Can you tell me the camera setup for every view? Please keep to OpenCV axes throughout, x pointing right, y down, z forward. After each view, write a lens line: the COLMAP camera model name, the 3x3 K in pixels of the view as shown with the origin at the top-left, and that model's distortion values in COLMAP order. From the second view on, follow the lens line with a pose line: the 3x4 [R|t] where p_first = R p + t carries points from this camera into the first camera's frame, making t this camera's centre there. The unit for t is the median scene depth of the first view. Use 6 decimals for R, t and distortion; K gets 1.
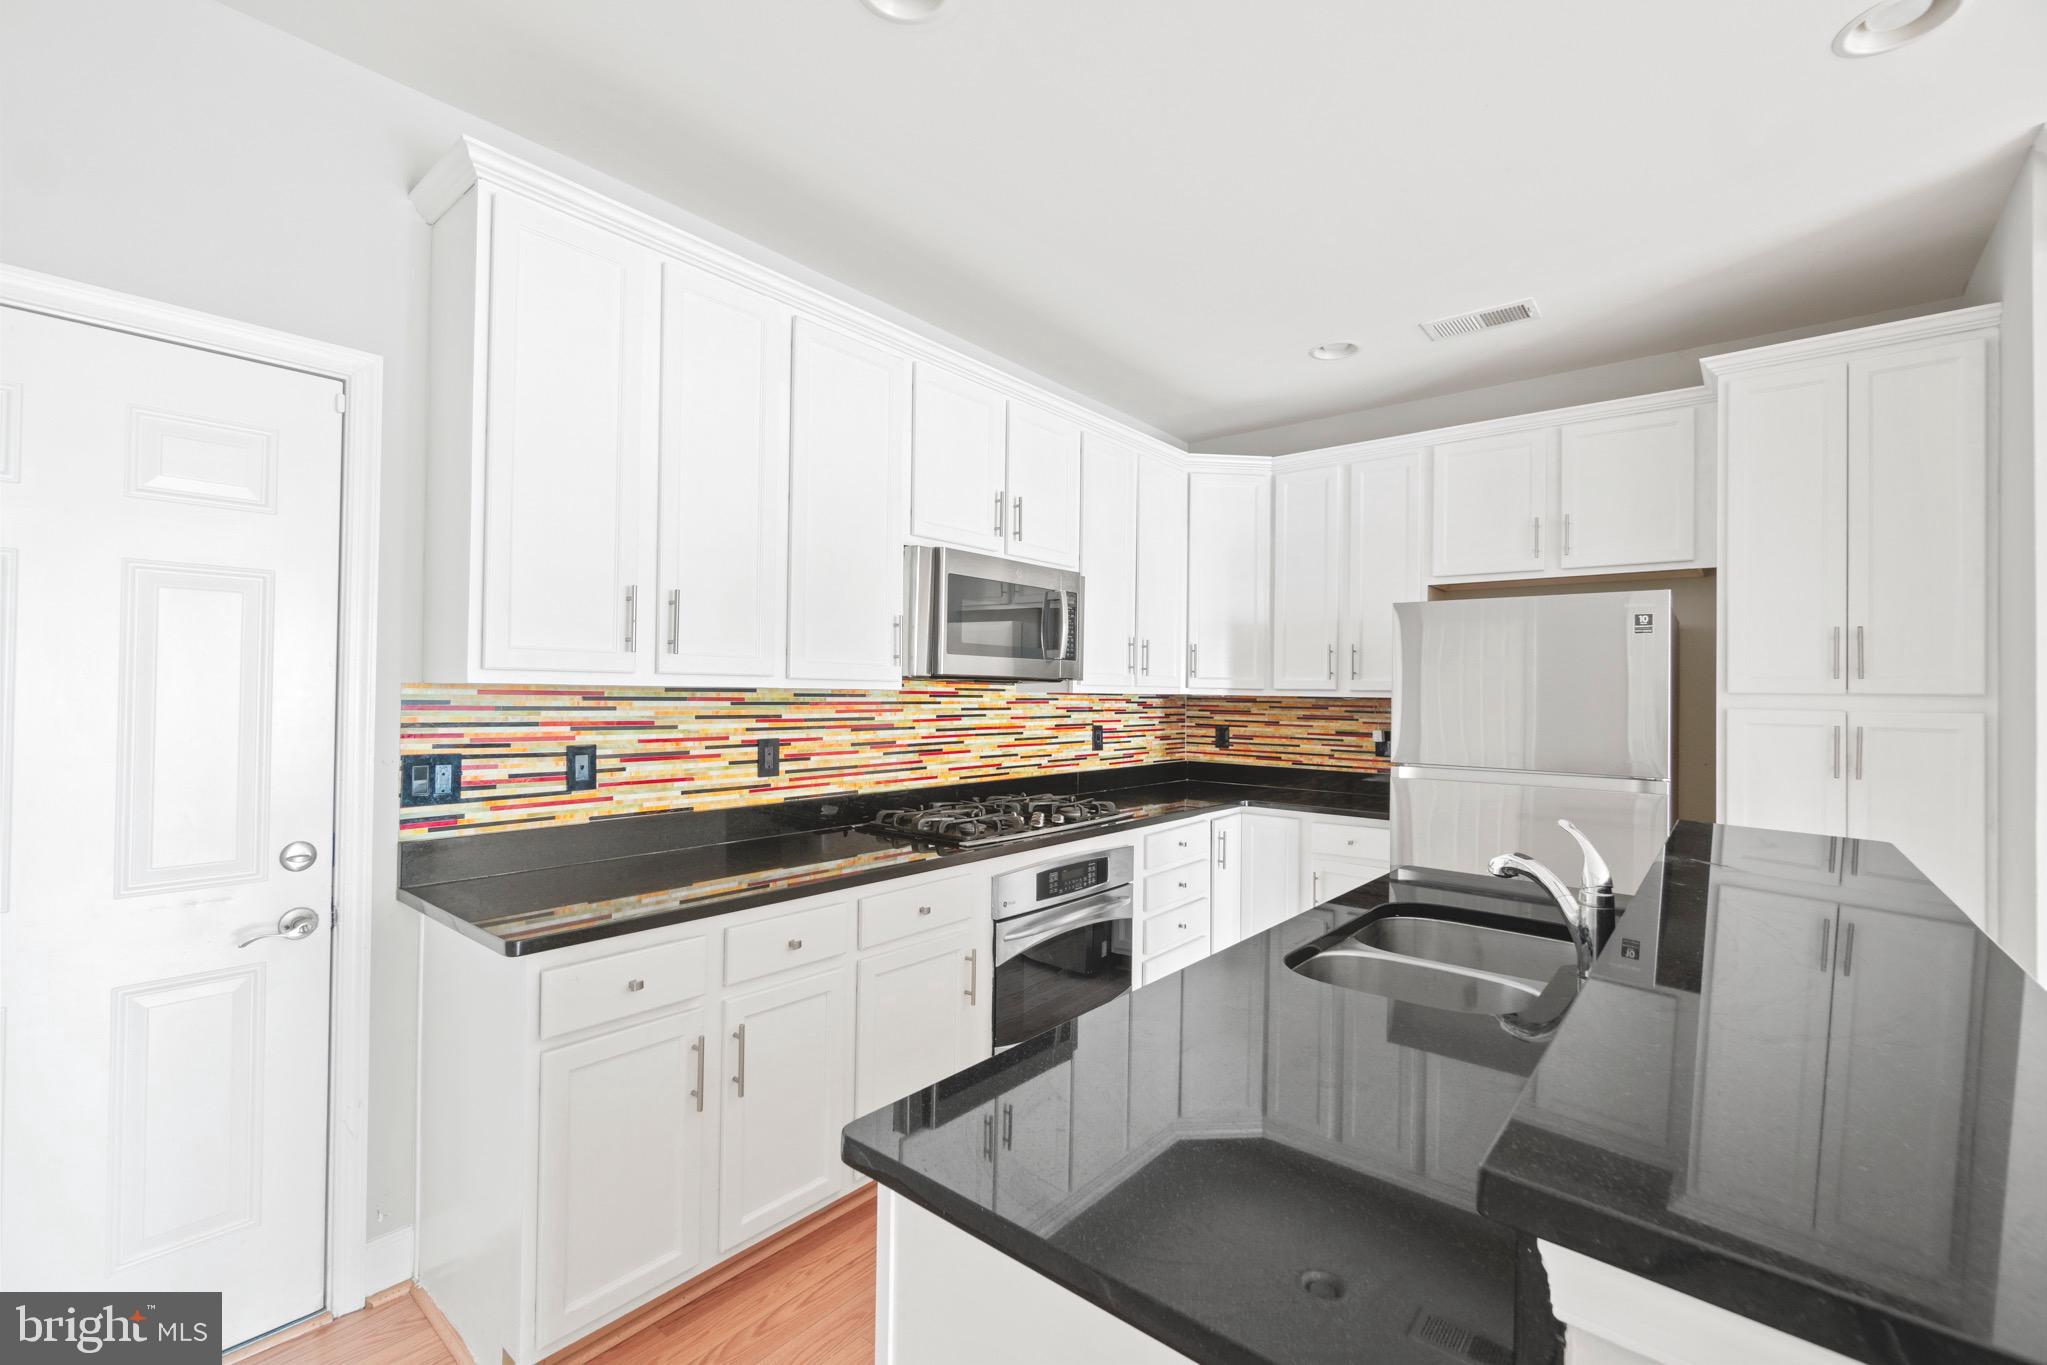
lens RADIAL K [[878.1, 0, 1010.7], [0, 878.1, 680.9], [0, 0, 1]] dist [-0.006751, -0.000427]
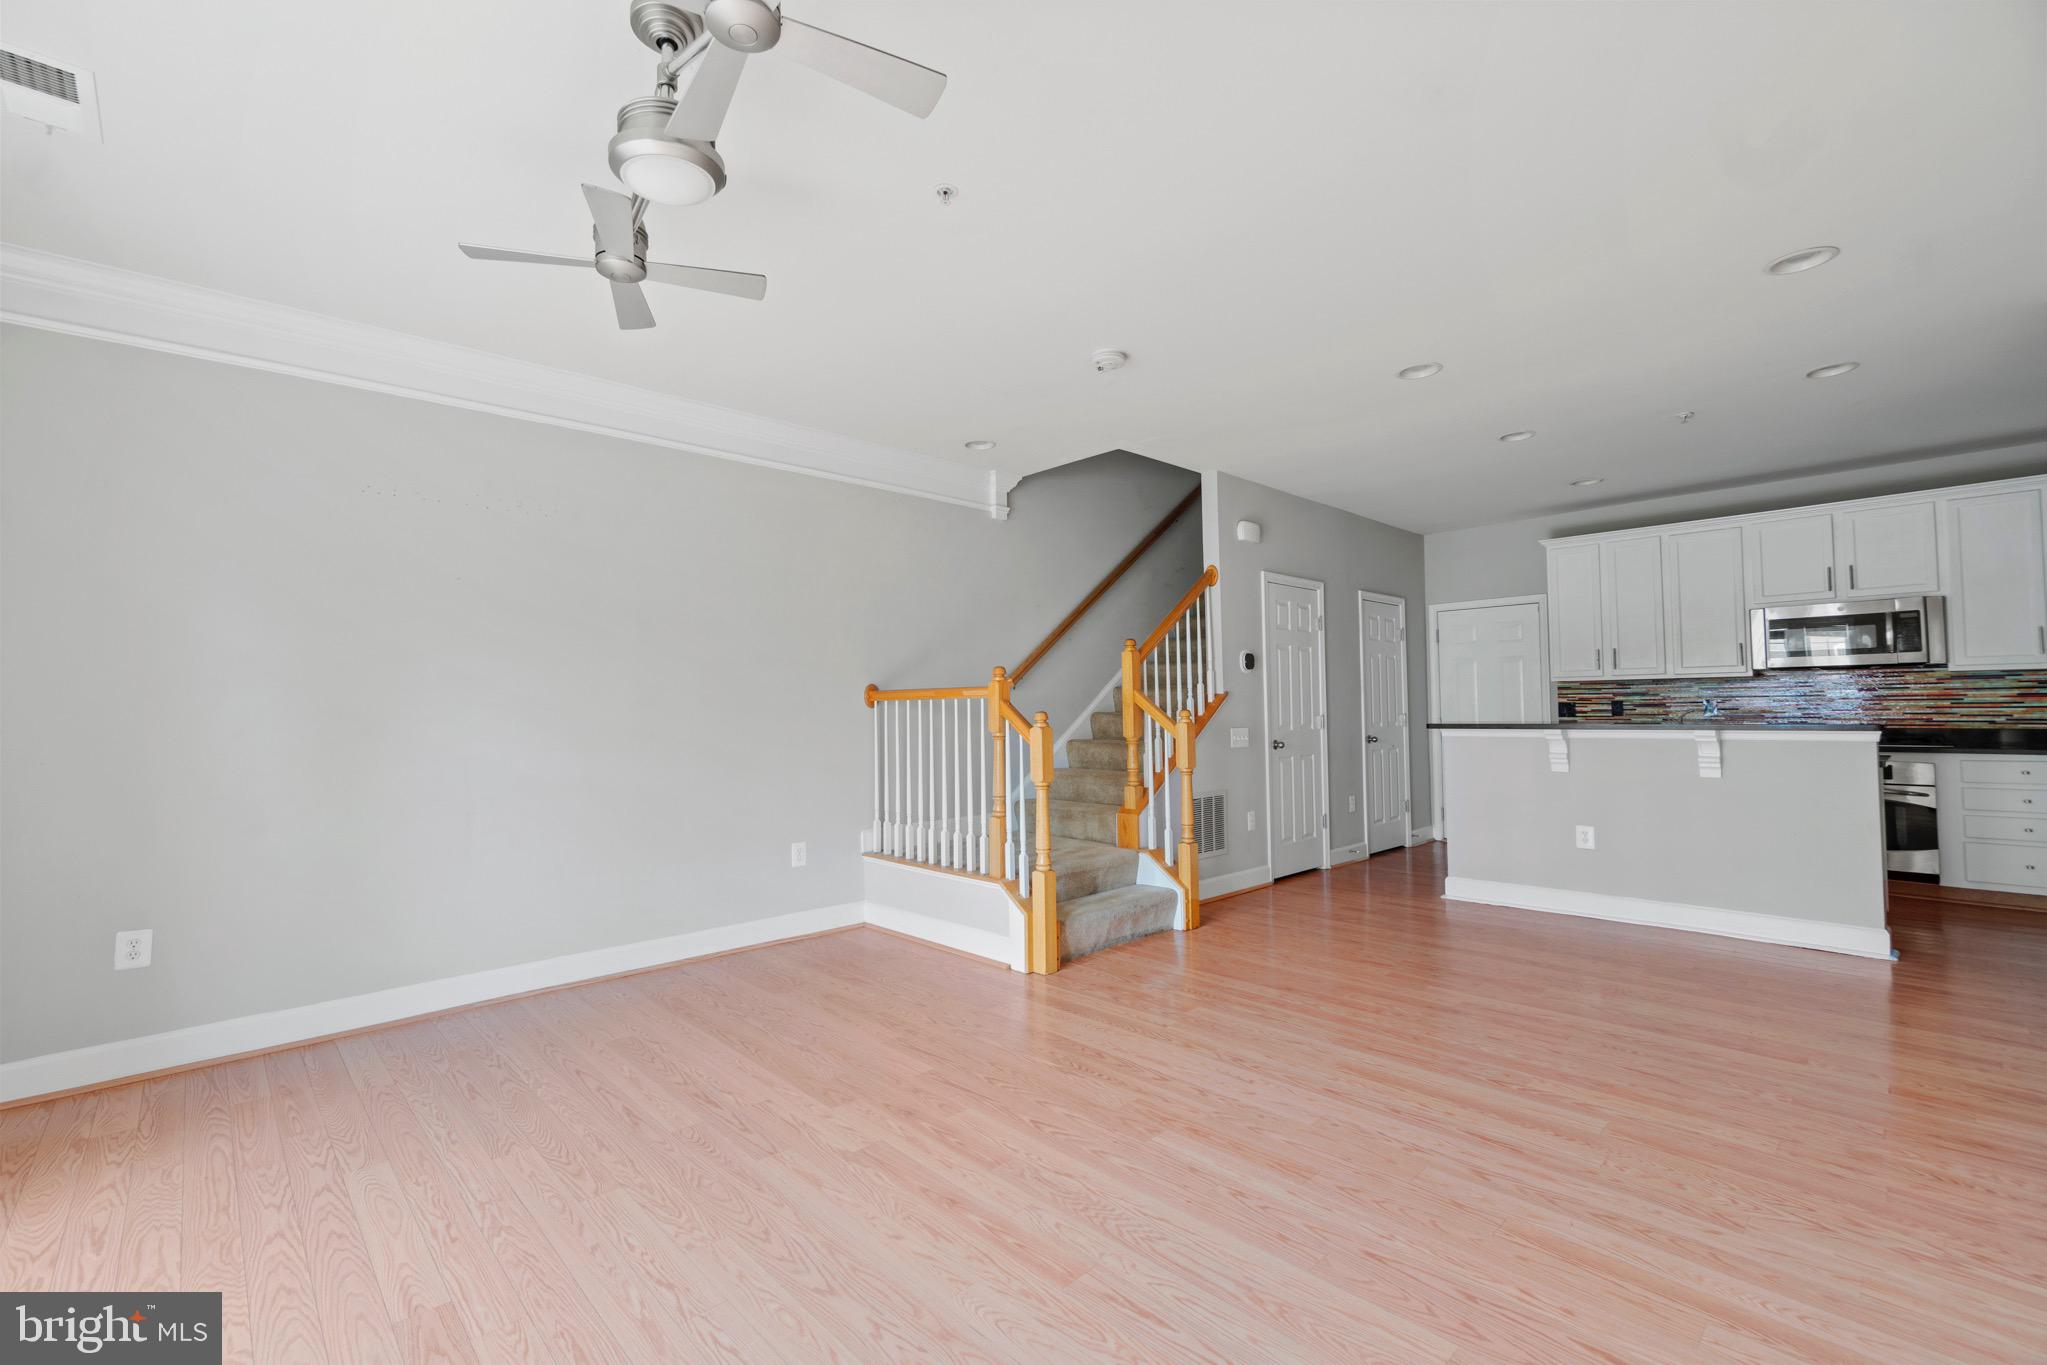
lens RADIAL K [[878.1, 0, 979.6], [0, 878.1, 698.5], [0, 0, 1]] dist [-0.006751, -0.000427]
pose [[-0.125153, -0.029518, -0.991698, 1.614729], [0.016624, 0.999355, -0.031844, 0.074086], [0.991998, -0.020471, -0.124581, -0.455099]]
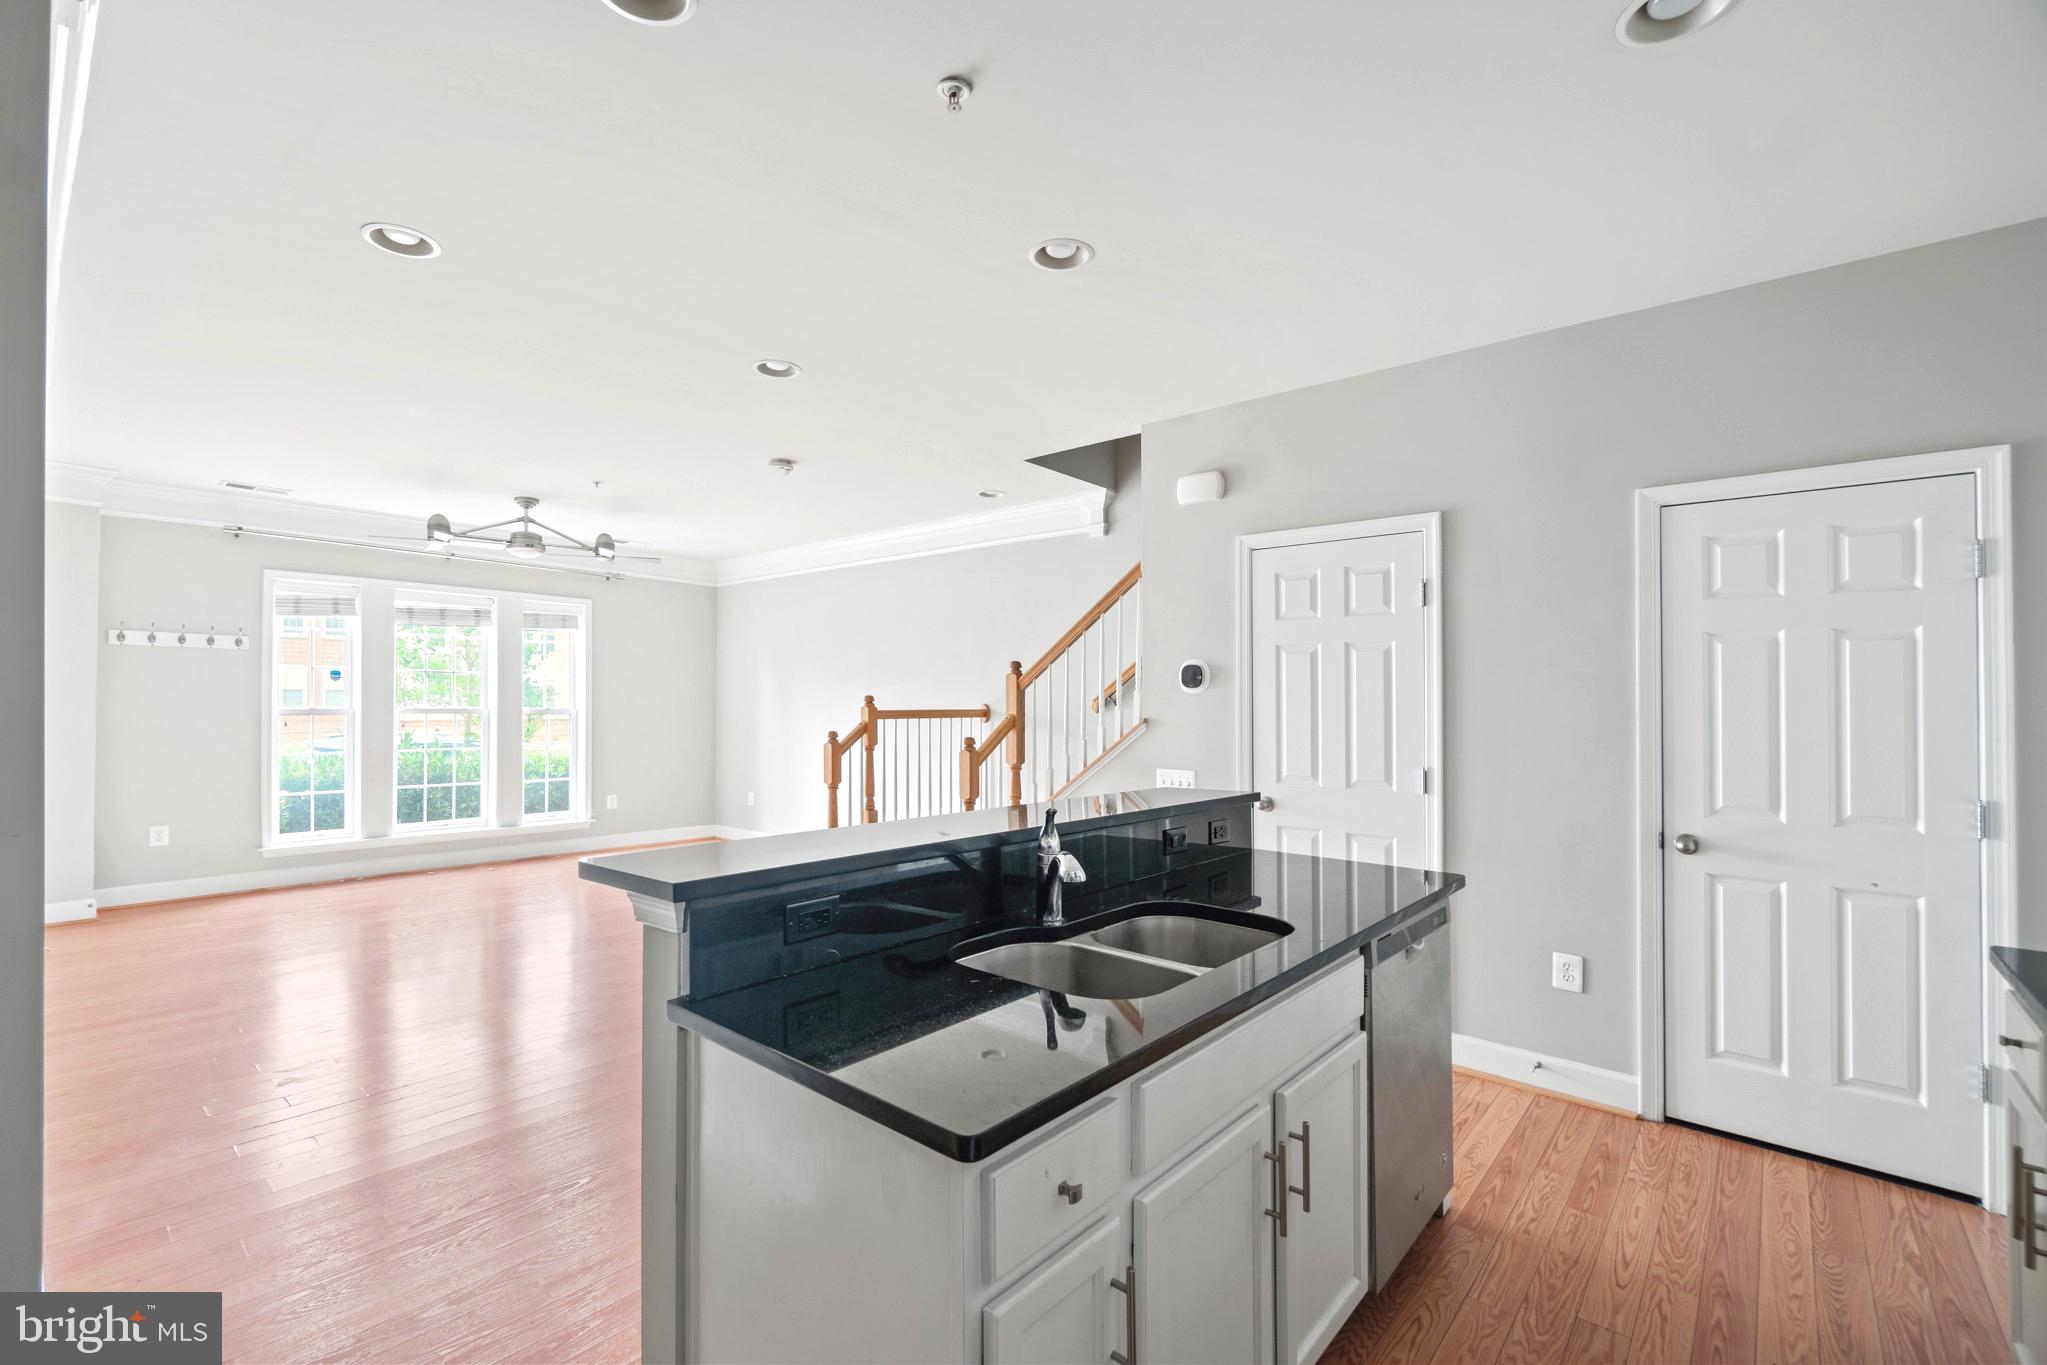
lens RADIAL K [[878.1, 0, 1011.9], [0, 878.1, 694.0], [0, 0, 1]] dist [-0.006751, -0.000427]
pose [[-0.999679, -0.021791, 0.012896, 0.258523], [-0.021970, 0.999662, -0.013867, 0.010769], [-0.012590, -0.014146, -0.999821, 0.885395]]
